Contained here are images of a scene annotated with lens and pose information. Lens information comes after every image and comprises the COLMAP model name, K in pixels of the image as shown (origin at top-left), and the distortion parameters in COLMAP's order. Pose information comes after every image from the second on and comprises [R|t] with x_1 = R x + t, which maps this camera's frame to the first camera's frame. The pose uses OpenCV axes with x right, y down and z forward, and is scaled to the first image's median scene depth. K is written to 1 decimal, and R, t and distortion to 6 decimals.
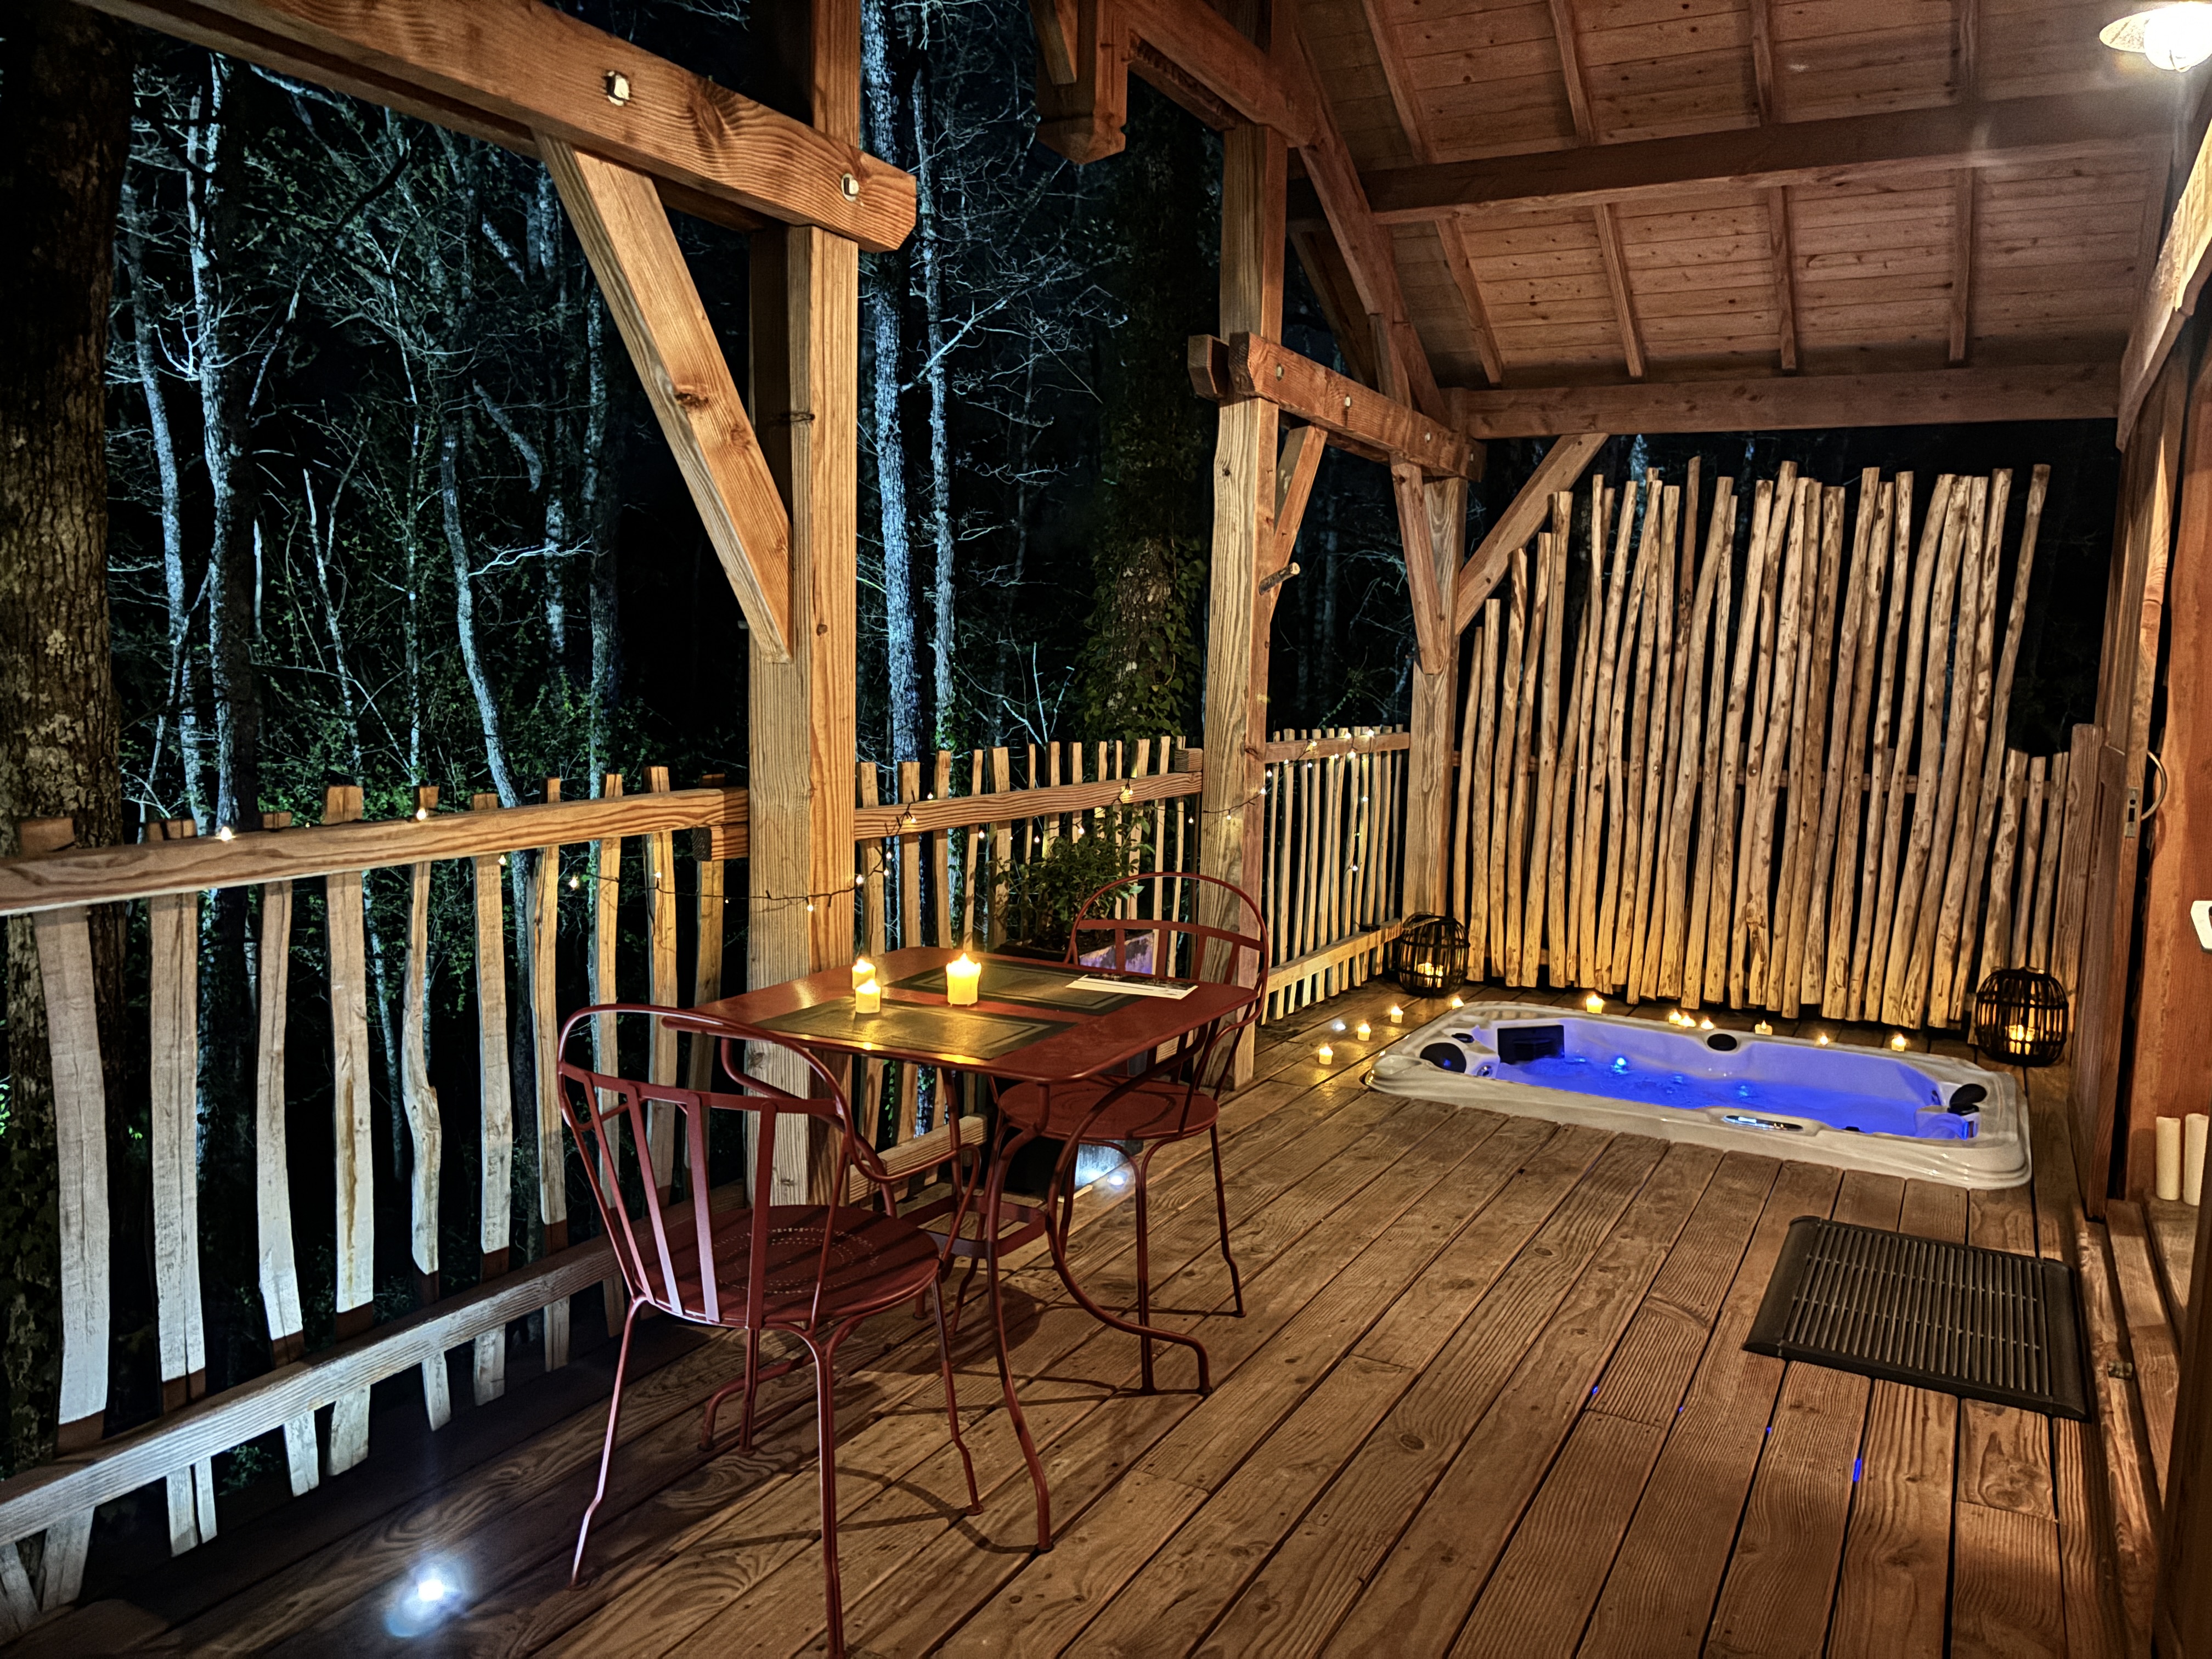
lens RADIAL K [[1667.2, 0, 1107.2], [0, 1667.2, 838.9], [0, 0, 1]] dist [0.038743, -0.000240]
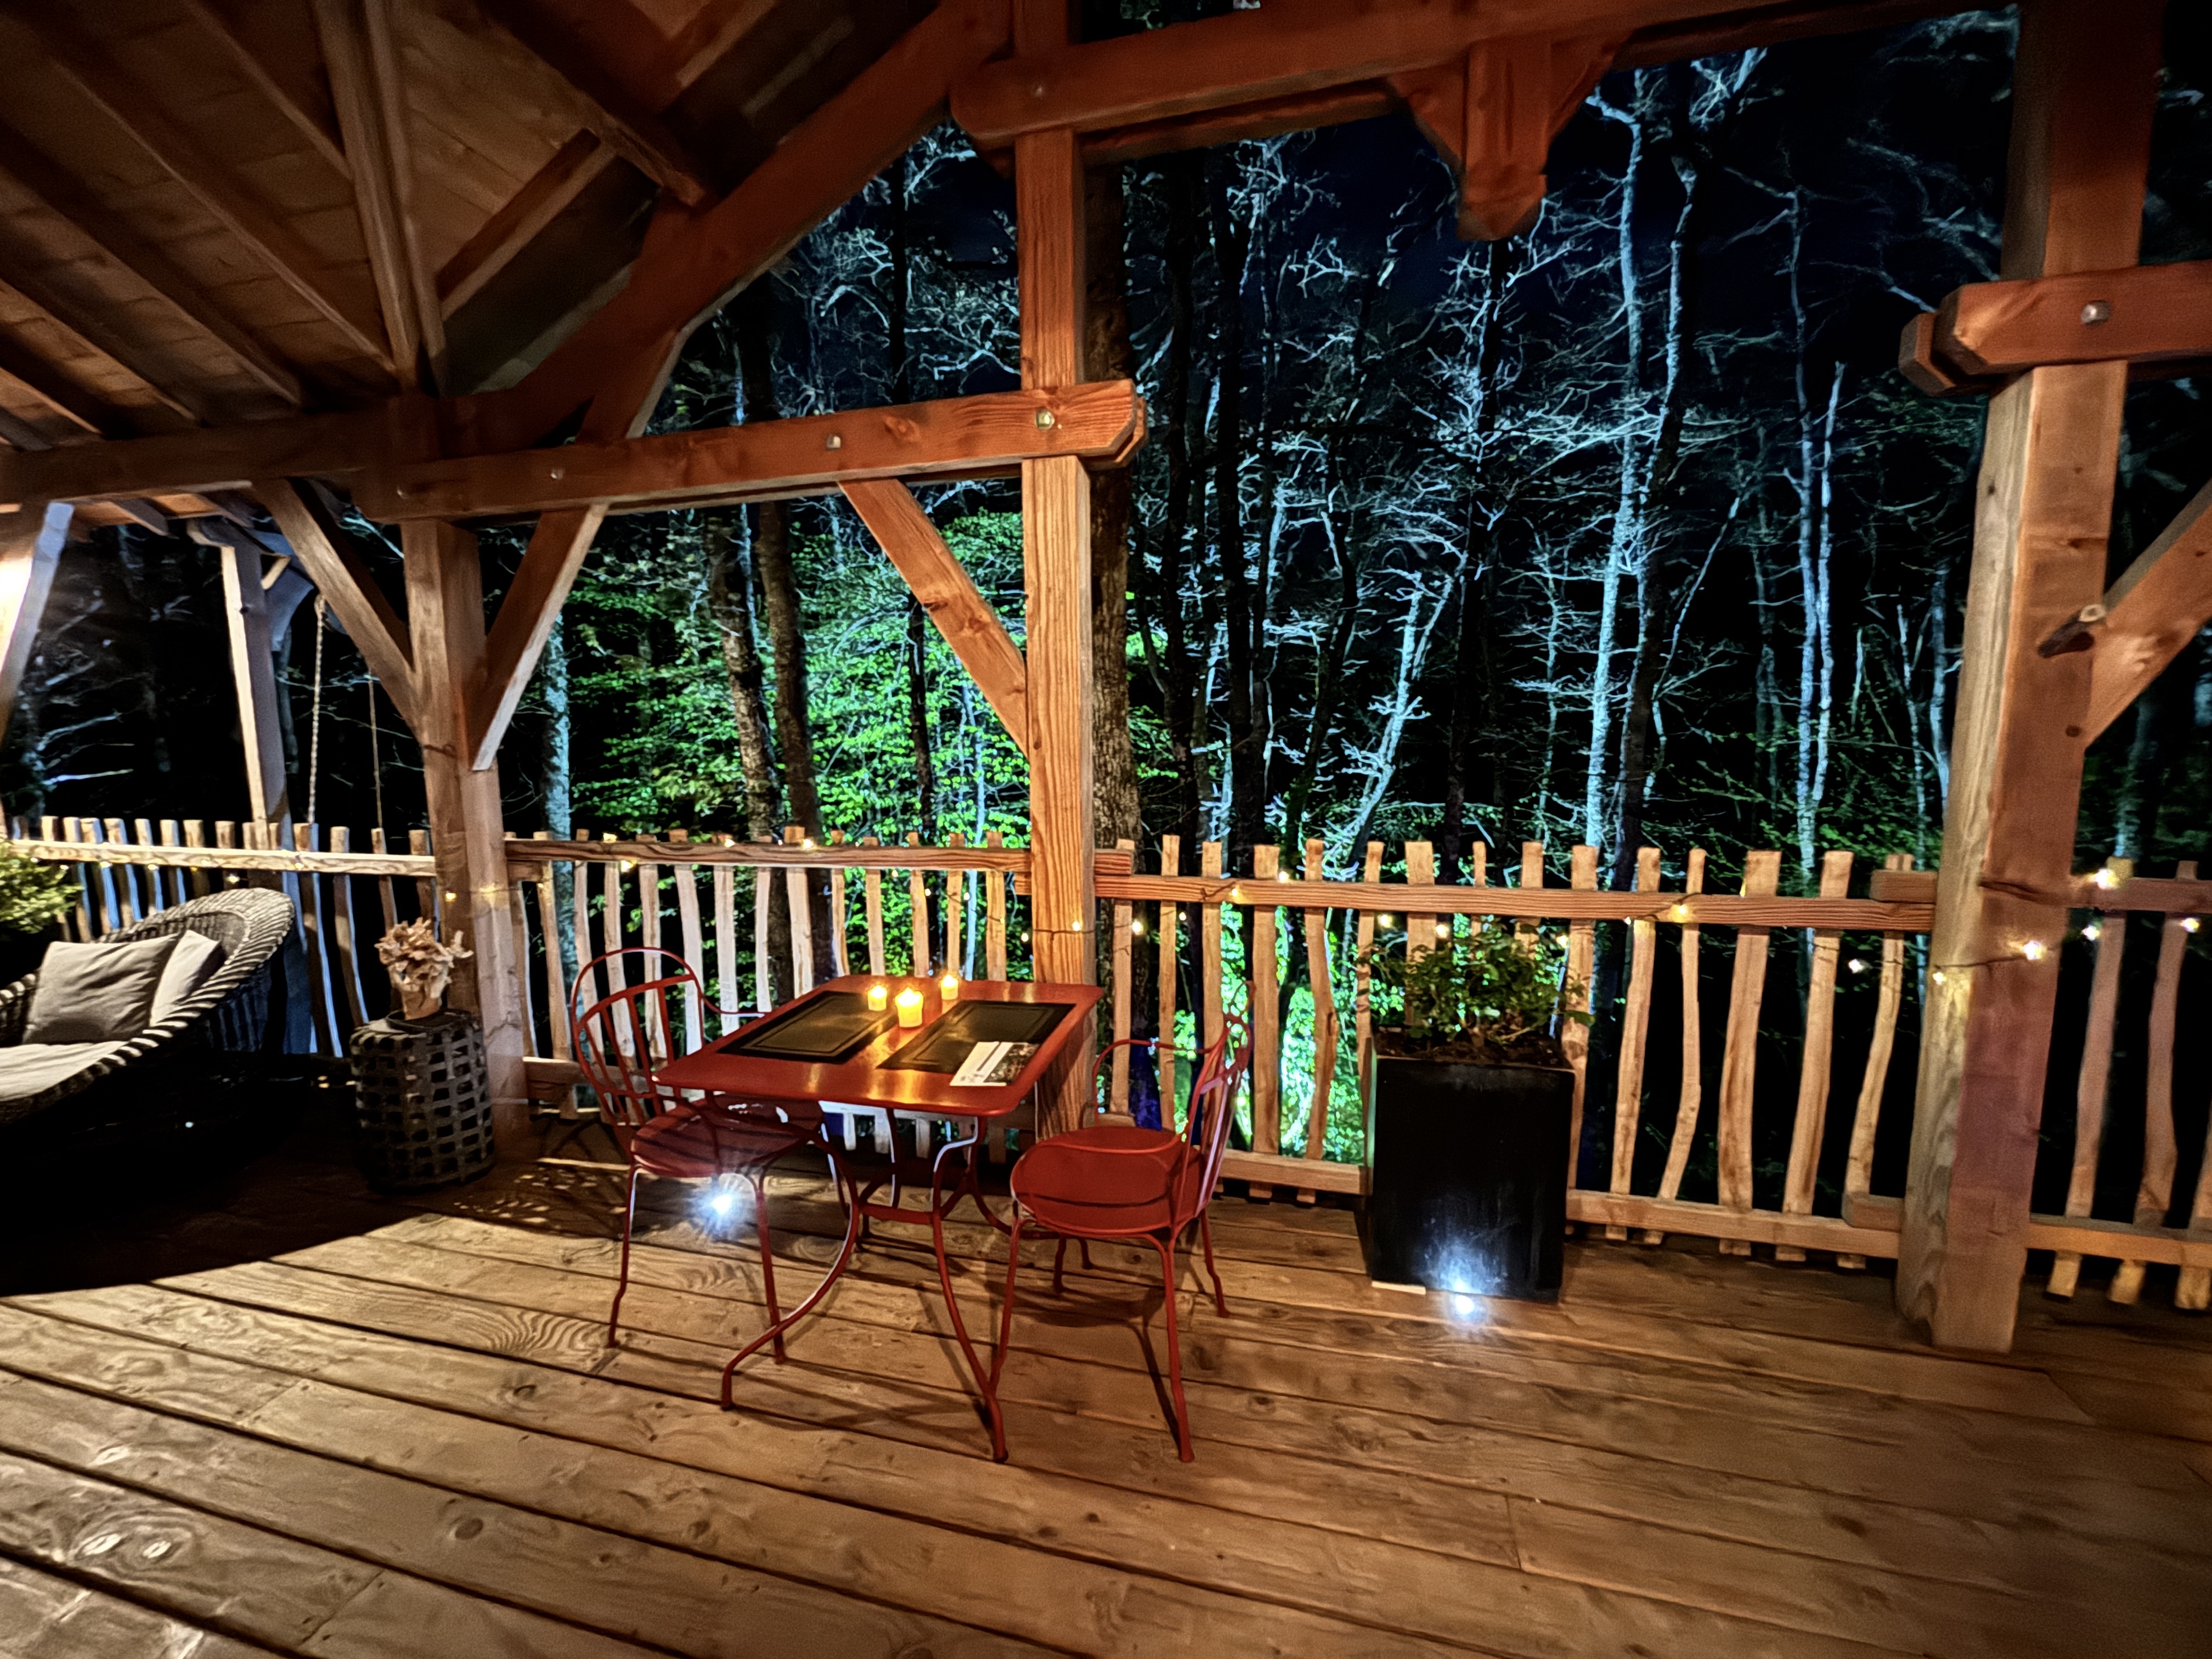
lens RADIAL K [[901.2, 0, 1105.0], [0, 901.2, 825.4], [0, 0, 1]] dist [-0.001704, 0.001465]
pose [[0.219831, 0.082200, -0.972069, 0.561236], [-0.087644, 0.994078, 0.064240, -0.106708], [0.971593, 0.071074, 0.225734, 0.849344]]
